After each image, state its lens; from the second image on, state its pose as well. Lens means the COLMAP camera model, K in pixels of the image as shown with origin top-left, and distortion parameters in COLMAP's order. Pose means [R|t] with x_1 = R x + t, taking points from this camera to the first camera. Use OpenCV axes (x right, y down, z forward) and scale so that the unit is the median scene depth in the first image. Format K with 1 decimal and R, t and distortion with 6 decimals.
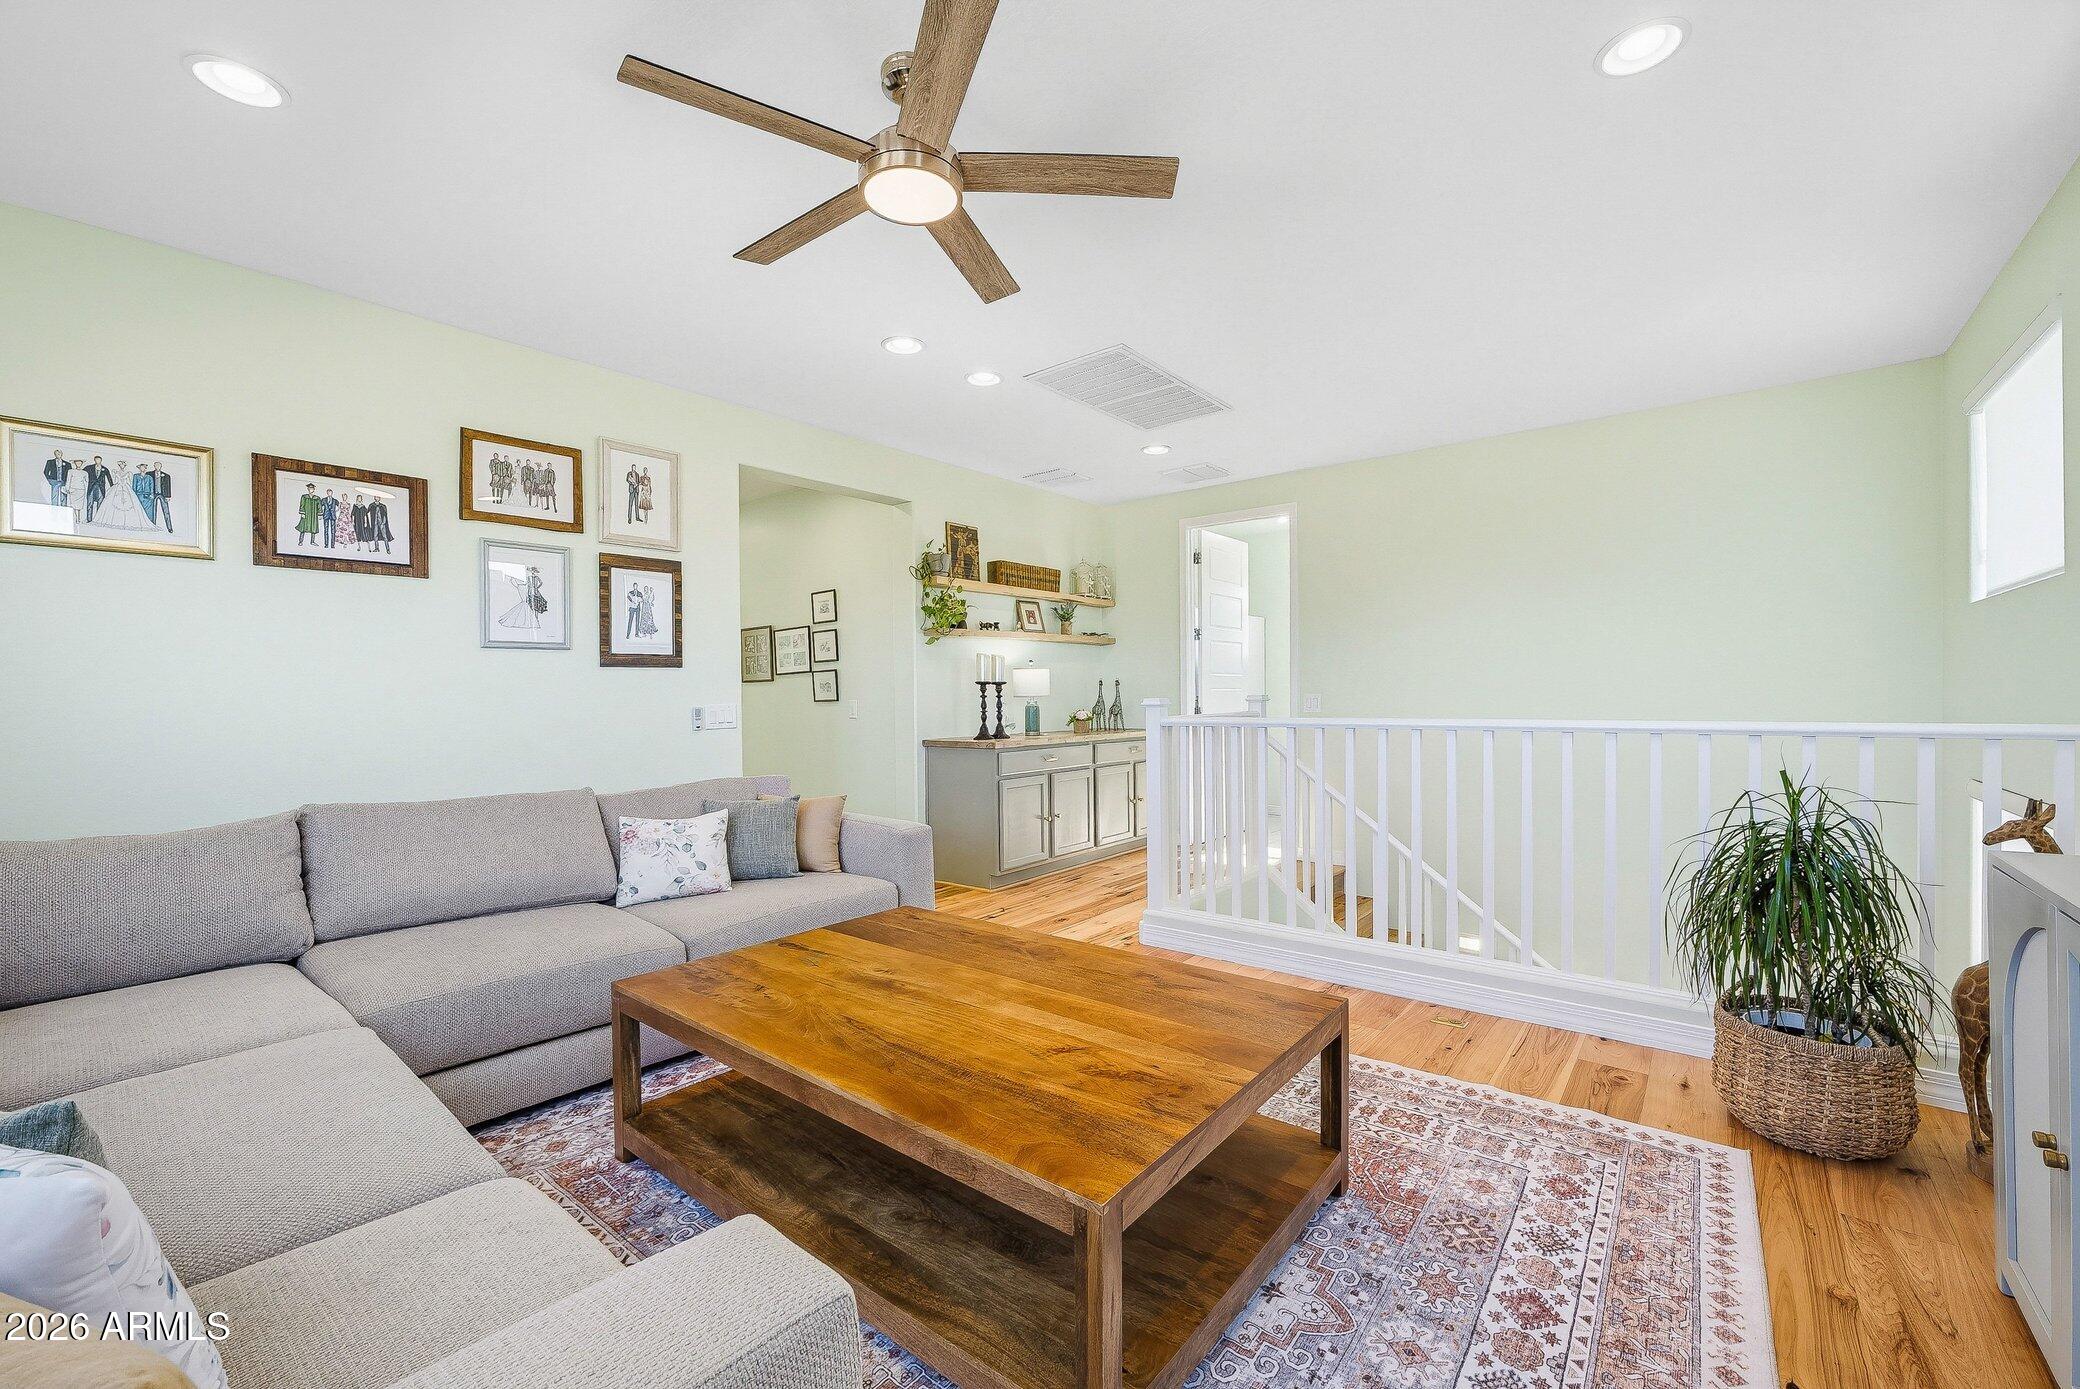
lens RADIAL K [[863.6, 0, 1039.1], [0, 863.6, 699.8], [0, 0, 1]] dist [-0.001668, 0.000063]
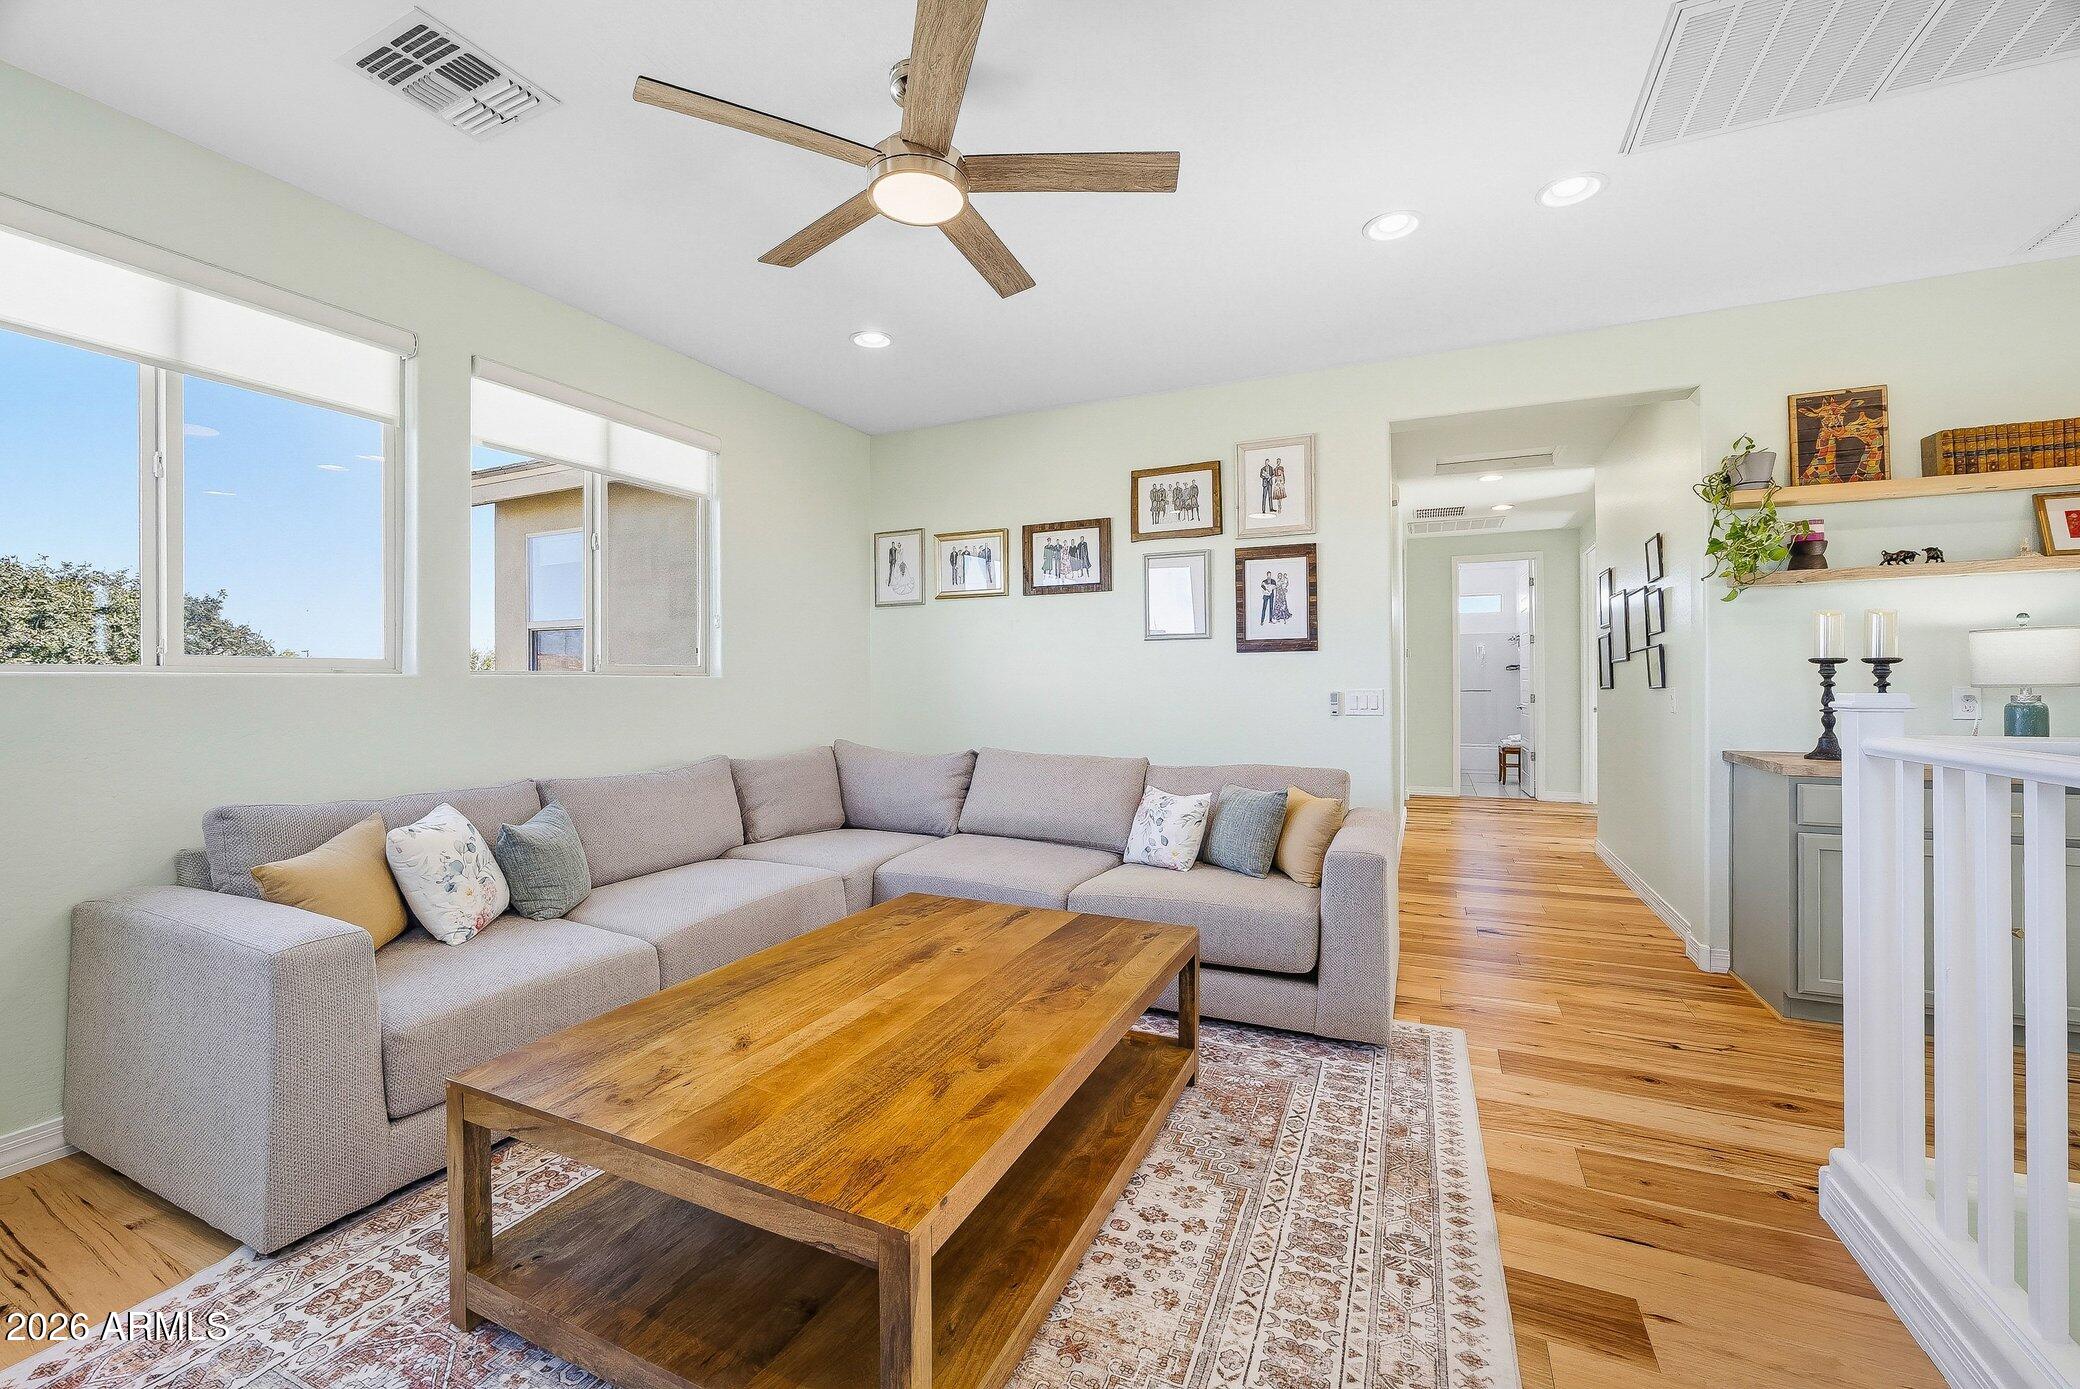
lens RADIAL K [[847.8, 0, 1032.8], [0, 847.8, 683.9], [0, 0, 1]] dist [-0.019918, 0.000061]
pose [[0.236658, 0.015546, -0.971469, 0.500776], [-0.007354, 0.999872, 0.014209, -0.012285], [0.971565, 0.003782, 0.236742, 0.516968]]
